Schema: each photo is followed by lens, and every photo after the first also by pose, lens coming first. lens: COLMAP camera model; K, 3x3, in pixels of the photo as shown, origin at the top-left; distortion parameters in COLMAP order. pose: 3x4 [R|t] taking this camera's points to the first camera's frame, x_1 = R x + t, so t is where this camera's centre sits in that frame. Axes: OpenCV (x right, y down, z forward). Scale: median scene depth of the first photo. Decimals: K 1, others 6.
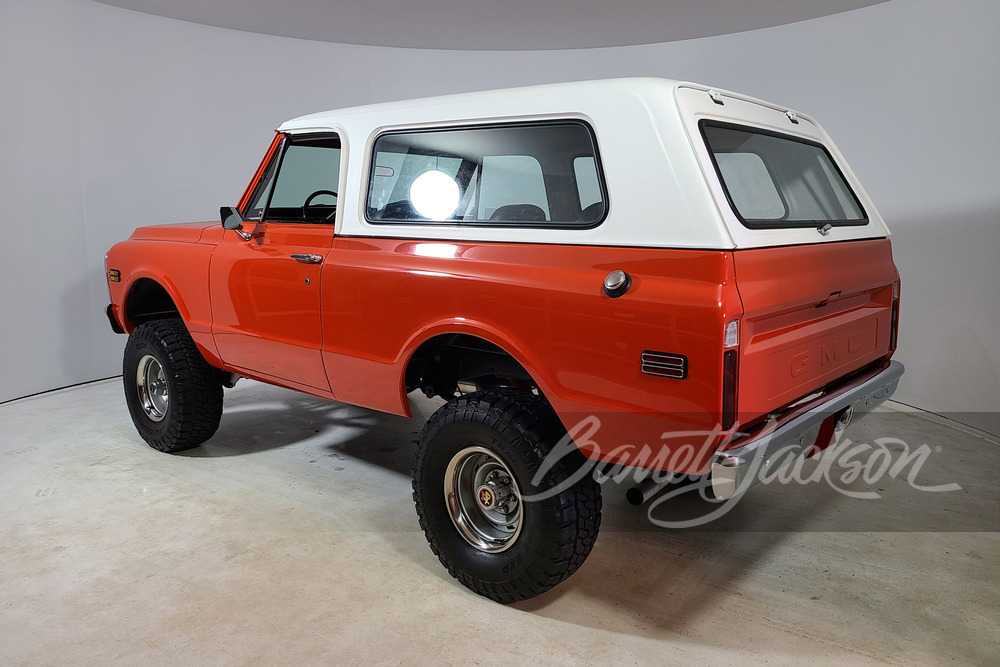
lens RADIAL K [[783.7, 0, 500.0], [0, 783.7, 333.5], [0, 0, 1]] dist [0.022508, 0.006123]
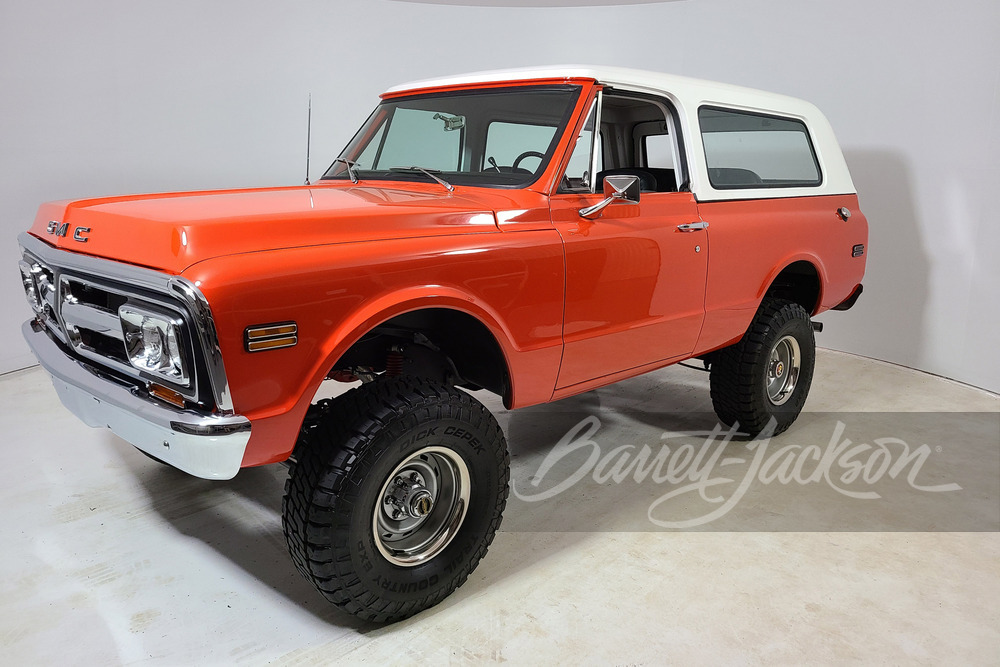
lens RADIAL K [[783.7, 0, 500.0], [0, 783.7, 333.5], [0, 0, 1]] dist [0.022508, 0.006123]
pose [[0.051183, -0.217237, 0.974776, -1.236599], [0.134750, 0.968632, 0.208793, -0.201490], [-0.989557, 0.120665, 0.078850, 1.159947]]
